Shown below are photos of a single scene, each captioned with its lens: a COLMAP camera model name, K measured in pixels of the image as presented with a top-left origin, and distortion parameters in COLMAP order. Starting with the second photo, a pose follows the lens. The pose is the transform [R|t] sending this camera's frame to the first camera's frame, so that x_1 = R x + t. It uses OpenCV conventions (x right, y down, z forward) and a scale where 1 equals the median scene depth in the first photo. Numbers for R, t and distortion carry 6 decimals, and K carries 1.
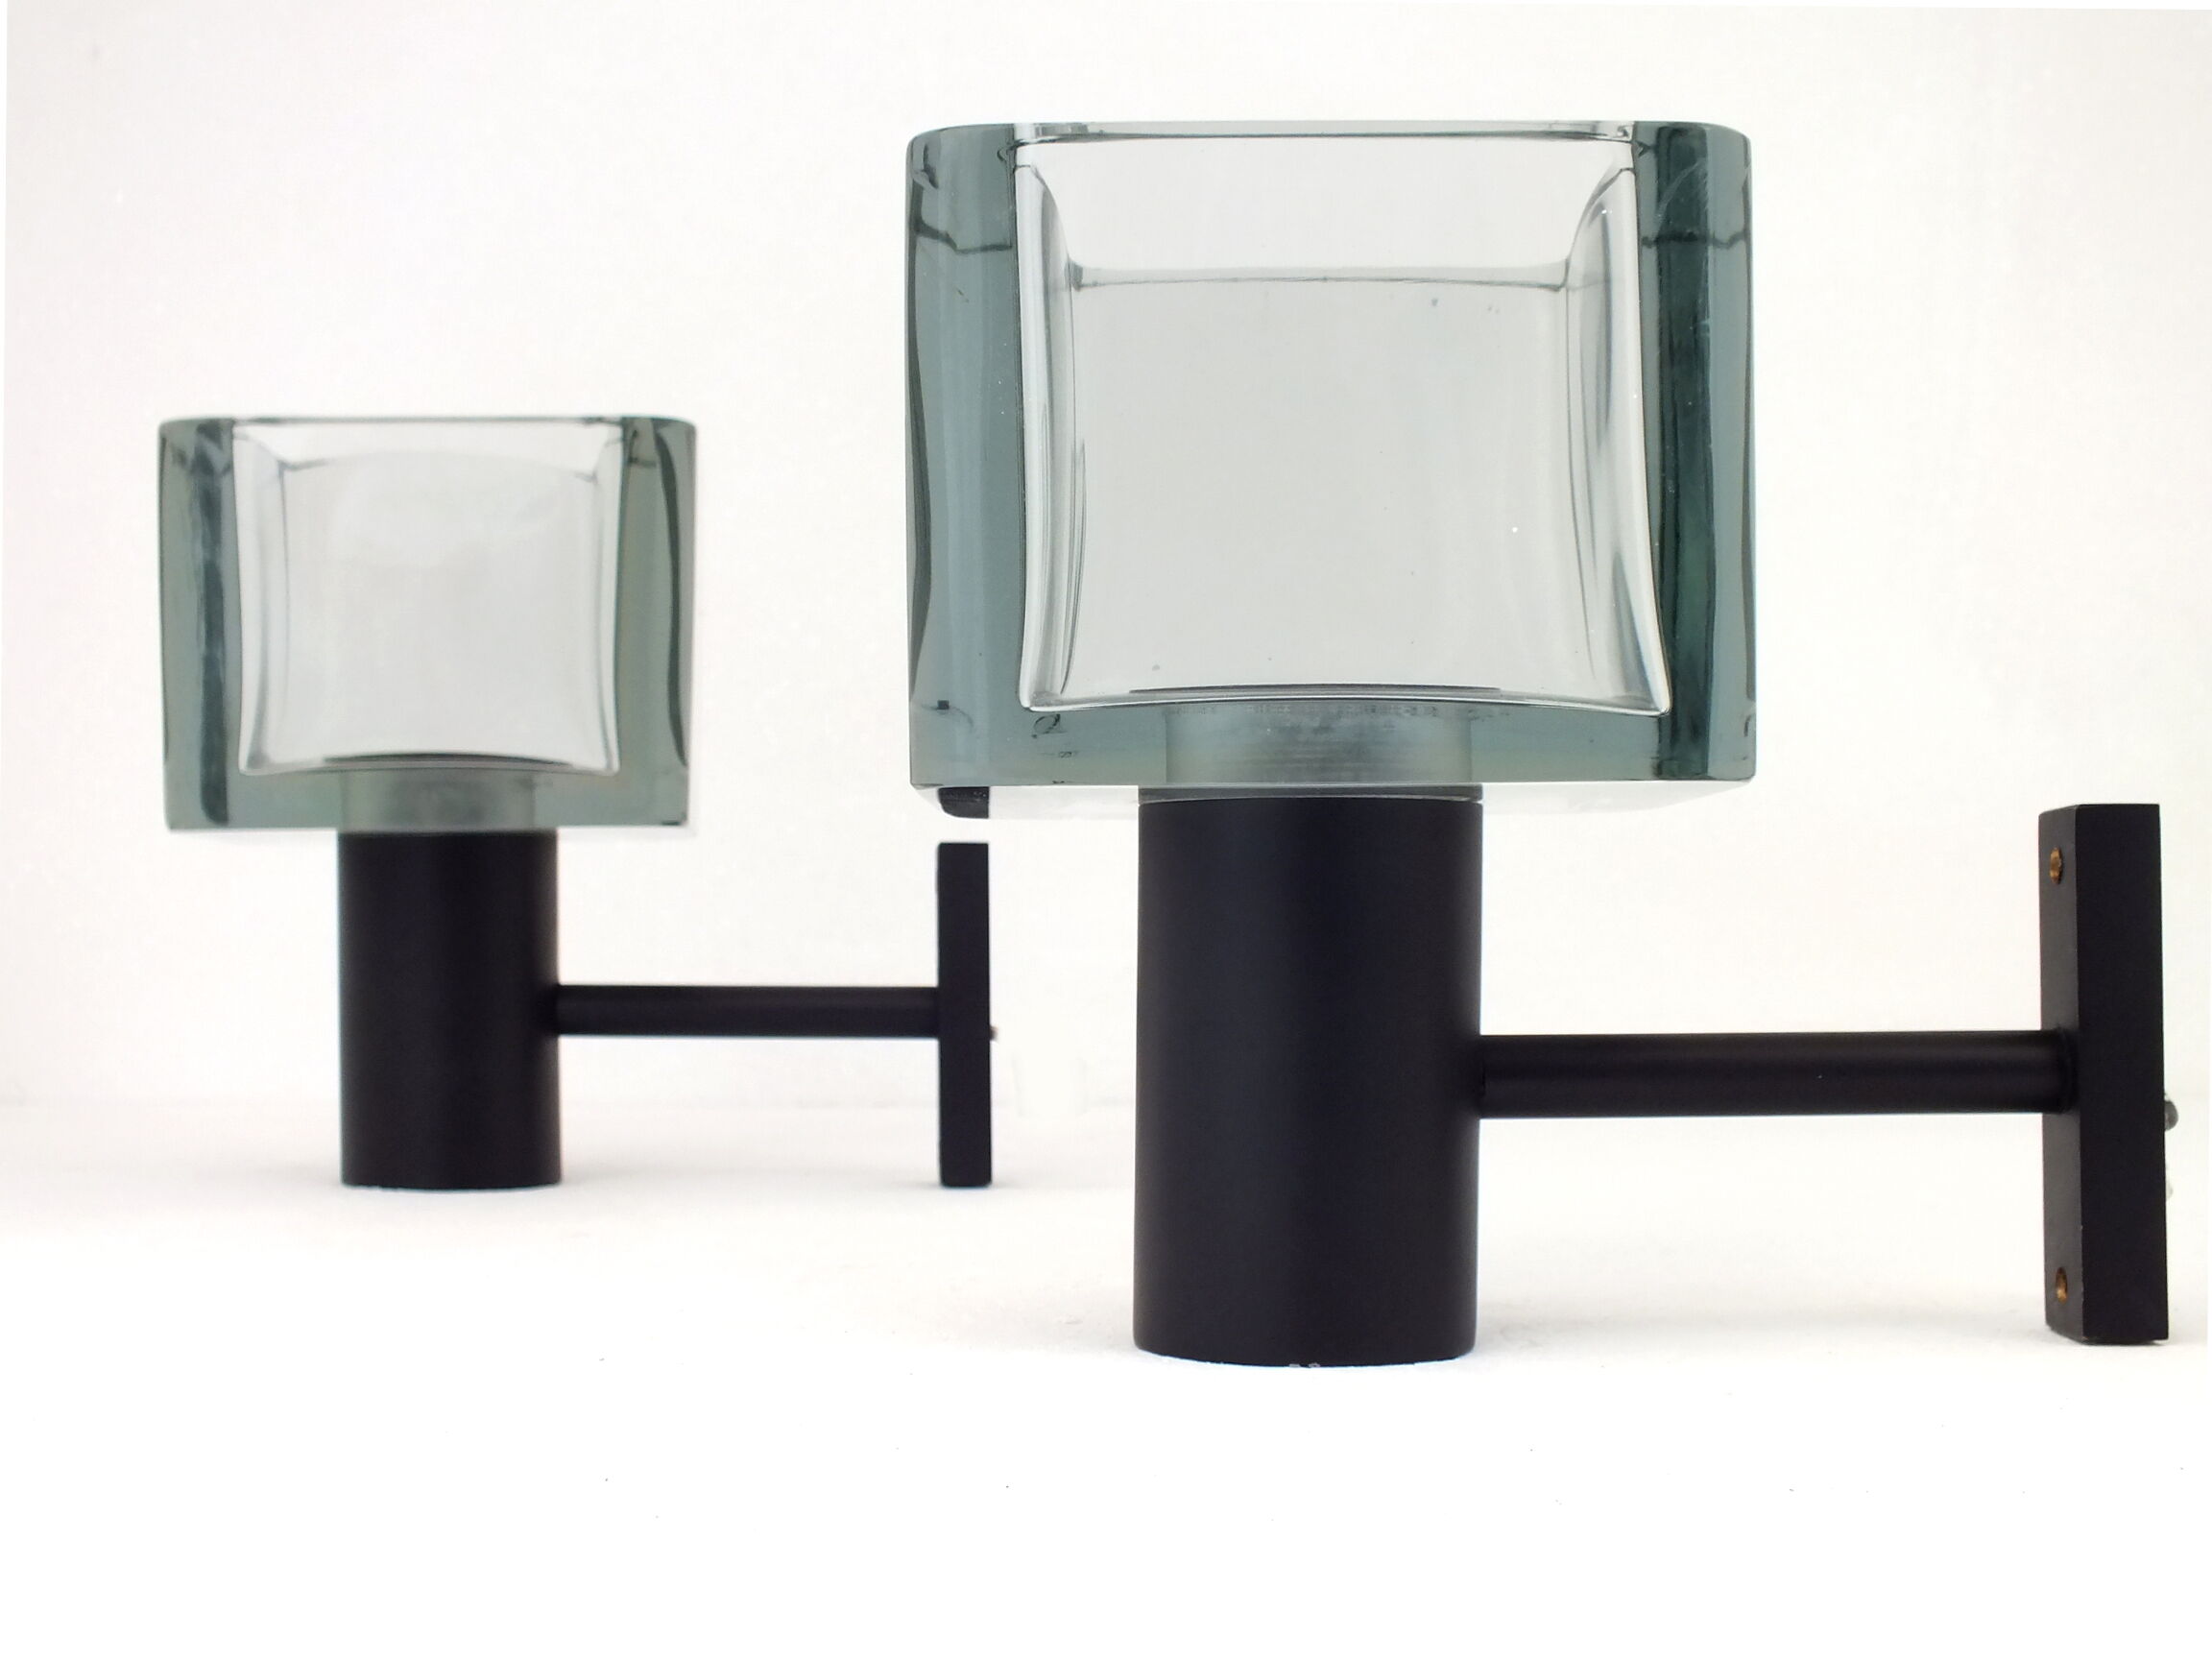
lens RADIAL K [[3020.1, 0, 1106.0], [0, 3020.1, 829.5], [0, 0, 1]] dist [0.037967, -1.390922]
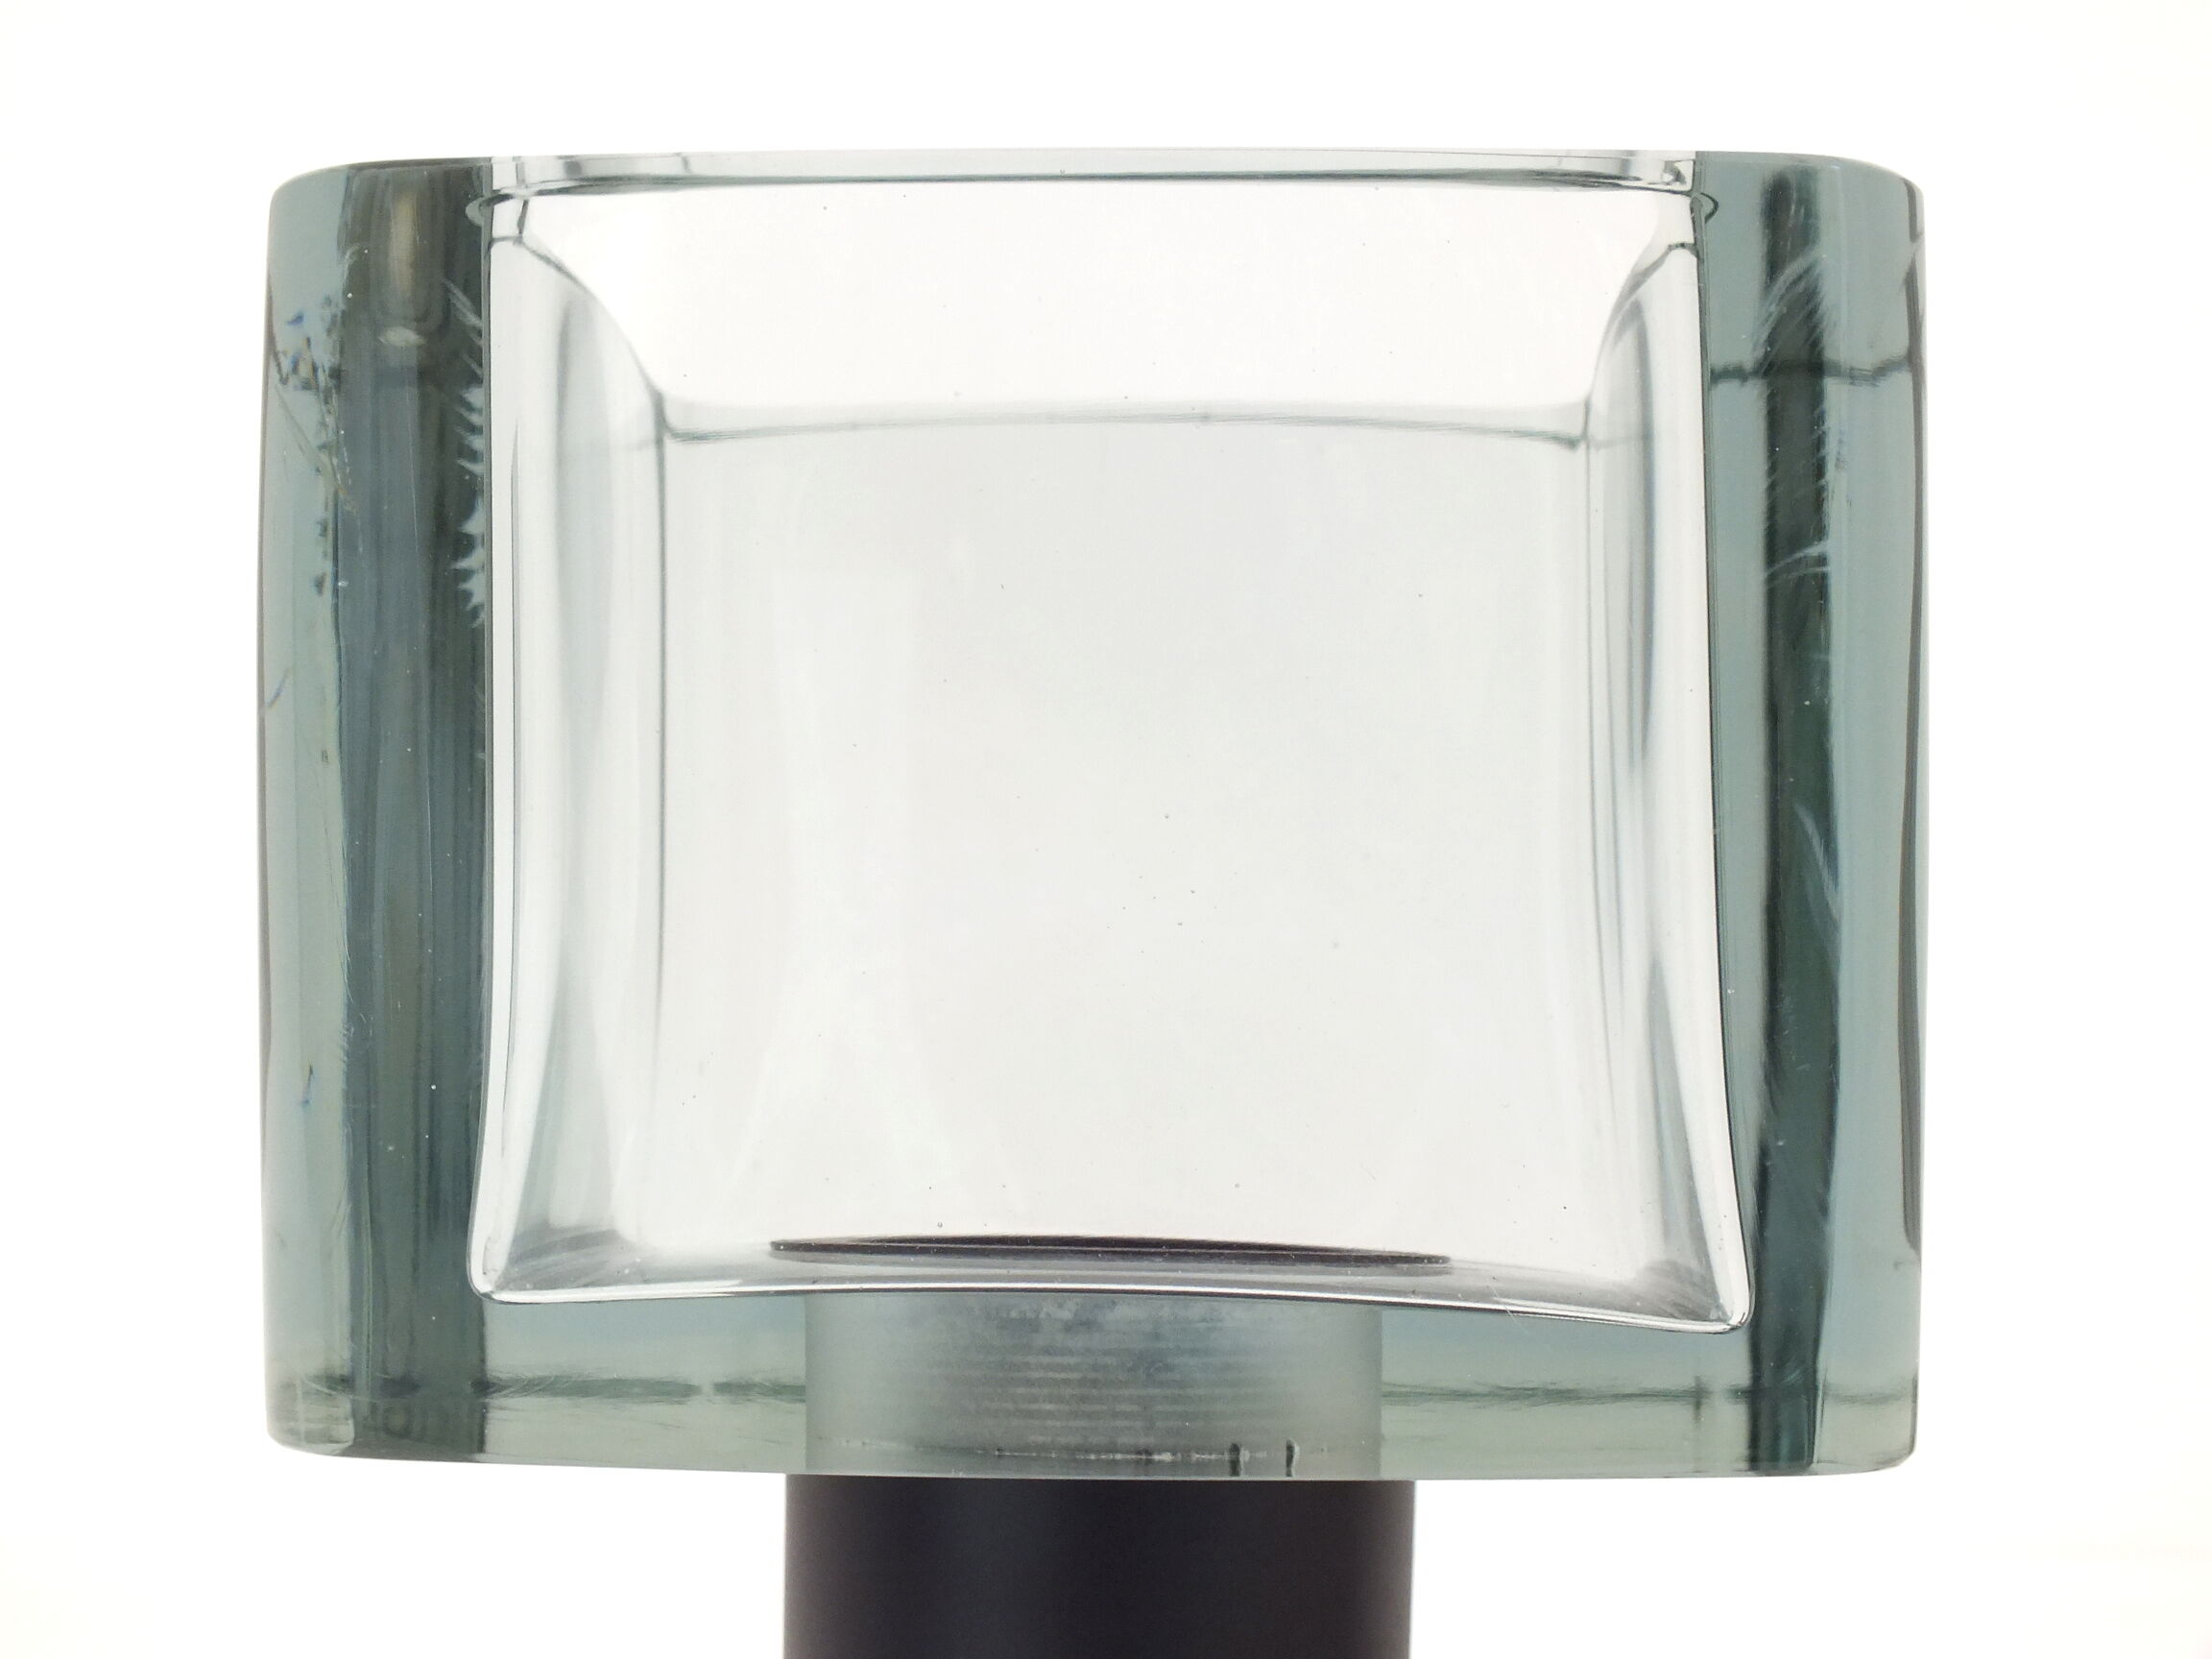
lens RADIAL K [[3289.3, 0, 1106.0], [0, 3289.3, 829.5], [0, 0, 1]] dist [-0.159378, 0.062306]
pose [[0.999619, 0.010001, -0.025742, 0.089403], [-0.010611, 0.999664, -0.023658, -0.104401], [0.025497, 0.023923, 0.999389, 0.436972]]
